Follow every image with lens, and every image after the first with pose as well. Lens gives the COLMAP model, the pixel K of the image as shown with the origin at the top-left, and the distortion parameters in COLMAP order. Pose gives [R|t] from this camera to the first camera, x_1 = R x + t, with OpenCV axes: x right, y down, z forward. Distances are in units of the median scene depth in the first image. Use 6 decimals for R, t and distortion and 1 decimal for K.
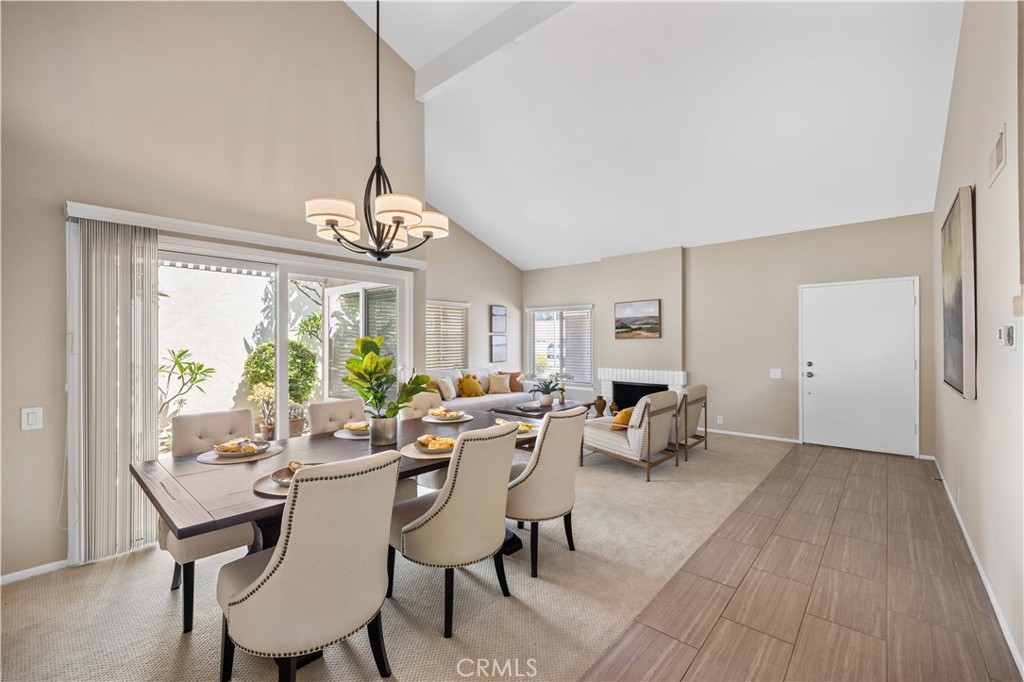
lens RADIAL K [[424.6, 0, 513.6], [0, 424.6, 341.7], [0, 0, 1]] dist [0.001042, 0.000312]
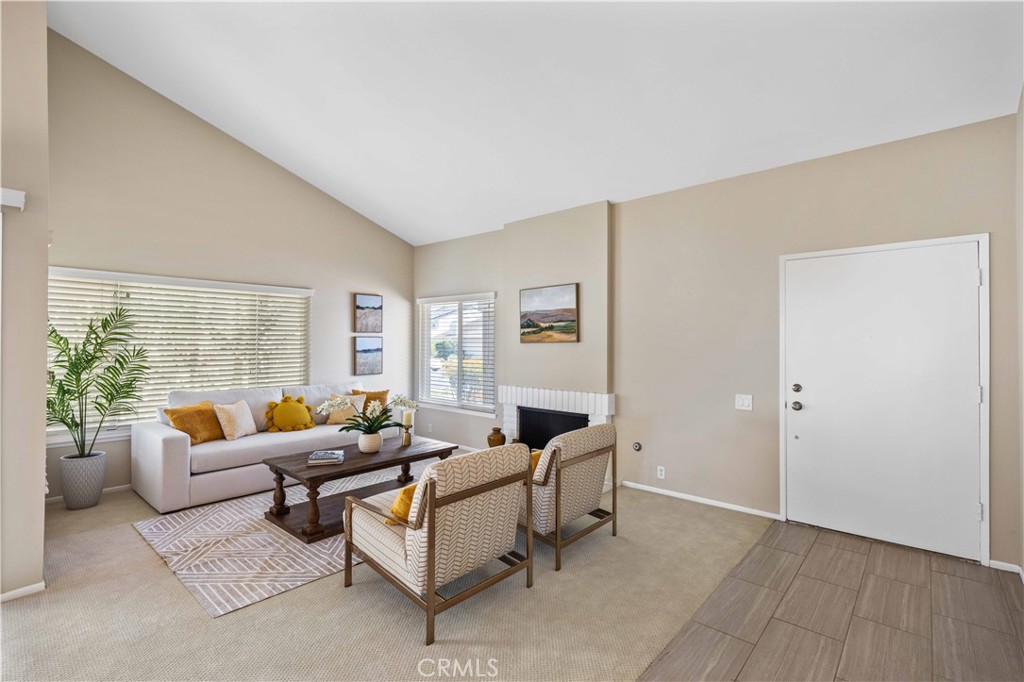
lens RADIAL K [[470.7, 0, 510.1], [0, 470.7, 340.8], [0, 0, 1]] dist [0.013515, -0.000857]
pose [[0.999983, 0.005092, -0.002886, 0.242530], [-0.005107, 0.999974, -0.005027, -0.006901], [0.002861, 0.005042, 0.999983, 0.274709]]
